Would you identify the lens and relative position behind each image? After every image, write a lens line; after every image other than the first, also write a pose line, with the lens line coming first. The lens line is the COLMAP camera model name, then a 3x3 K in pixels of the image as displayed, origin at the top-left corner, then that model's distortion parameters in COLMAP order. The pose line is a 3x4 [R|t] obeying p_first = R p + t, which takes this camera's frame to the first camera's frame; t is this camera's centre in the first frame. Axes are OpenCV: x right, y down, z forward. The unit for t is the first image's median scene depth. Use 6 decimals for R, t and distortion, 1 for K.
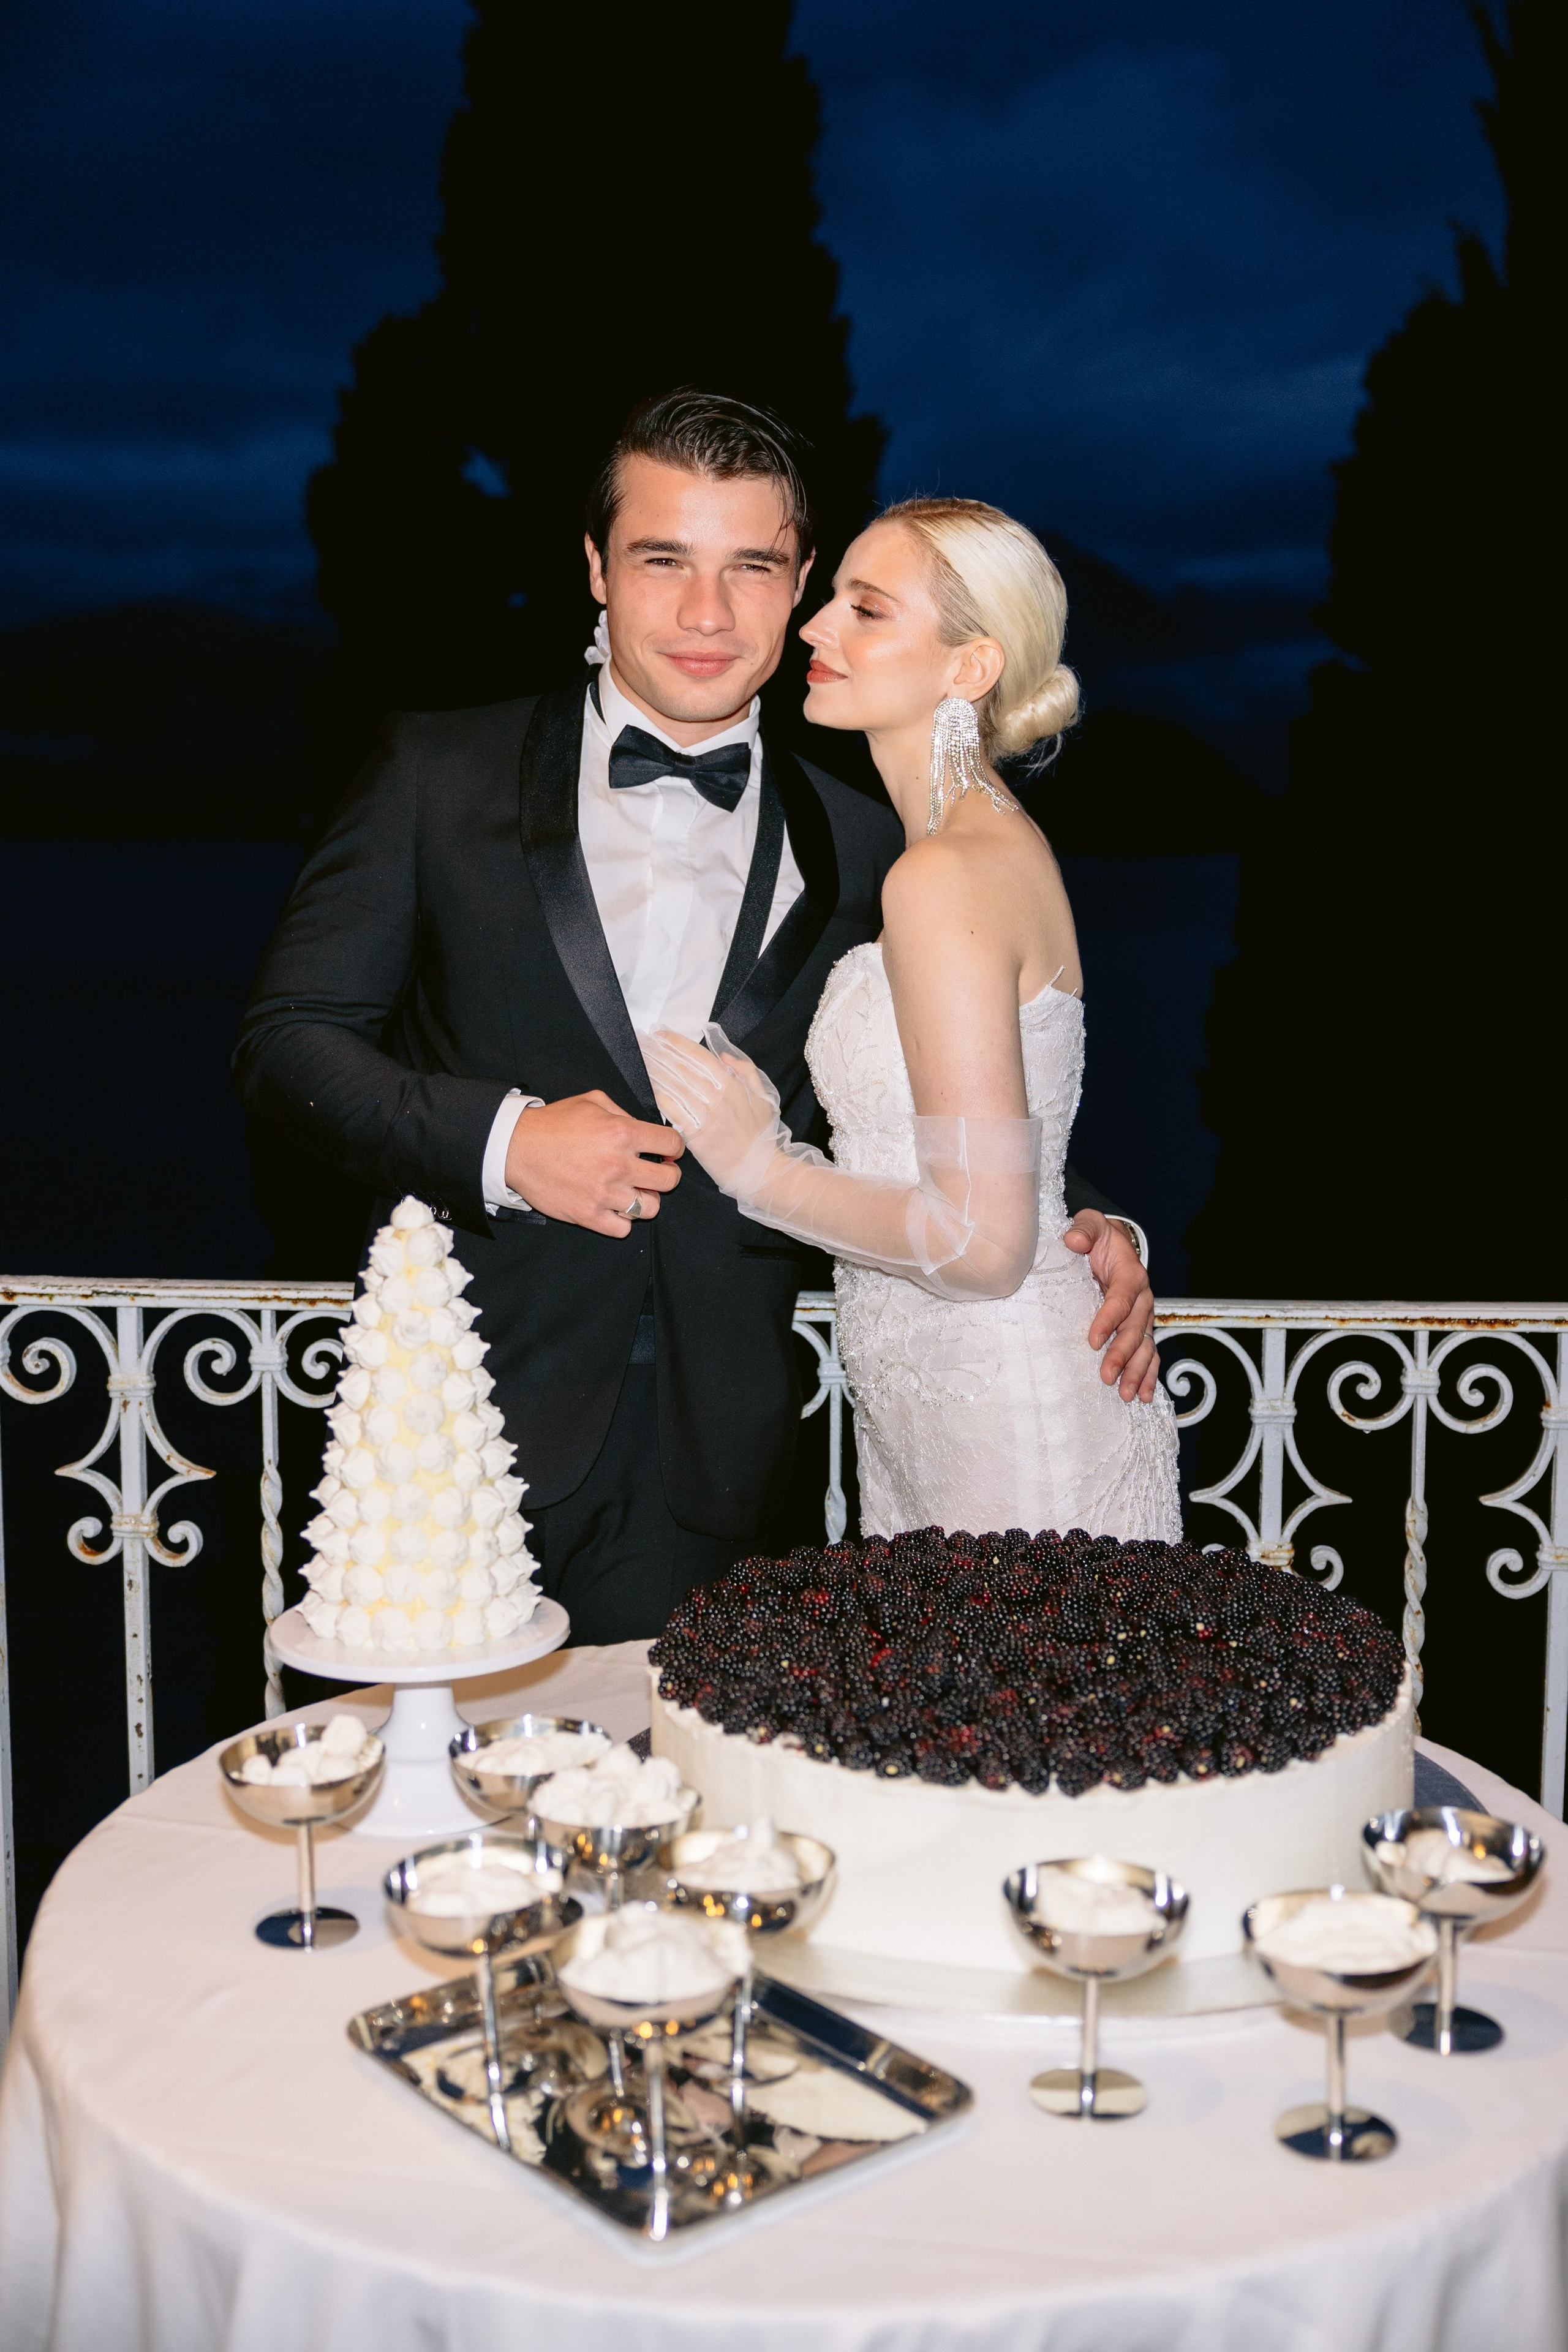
lens RADIAL K [[2612.9, 0, 784.0], [0, 2612.9, 1176.0], [0, 0, 1]] dist [-0.010266, -0.016162]
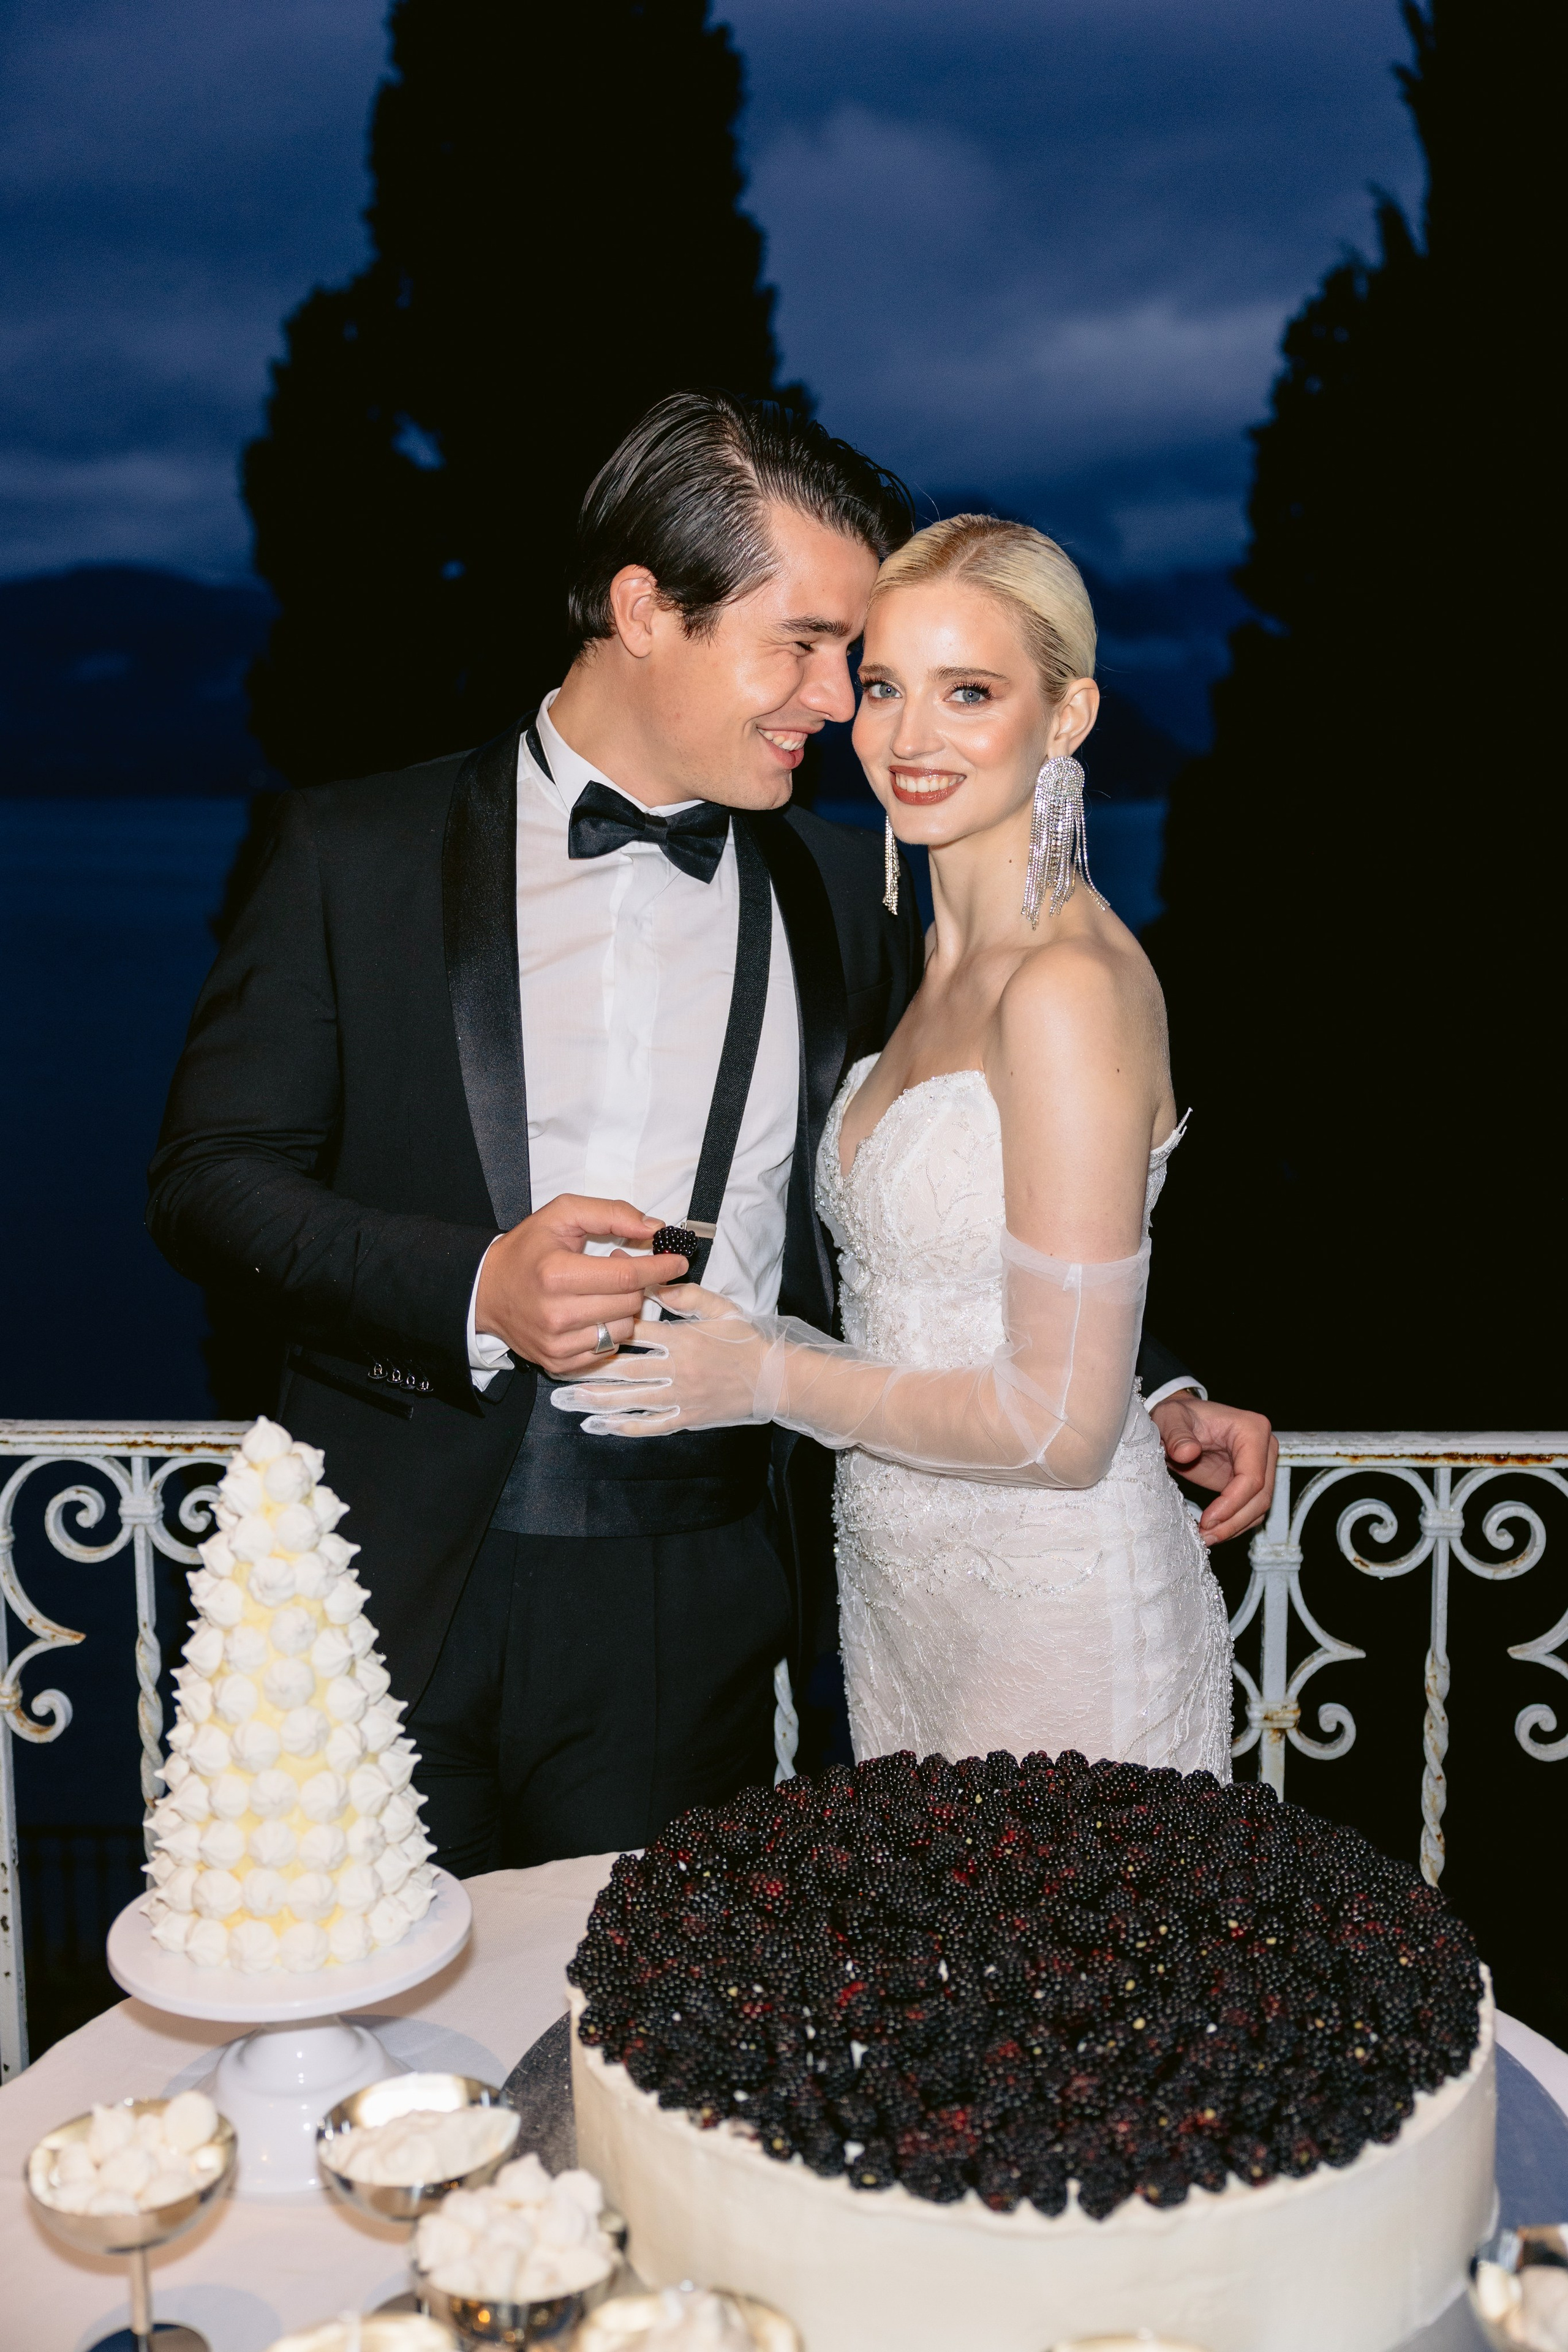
lens RADIAL K [[2484.7, 0, 784.0], [0, 2484.7, 1176.0], [0, 0, 1]] dist [0.006537, -0.004235]
pose [[0.999600, -0.012751, 0.025255, -0.000065], [0.012049, 0.999542, 0.027748, -0.068424], [-0.025597, -0.027433, 0.999296, 0.170636]]
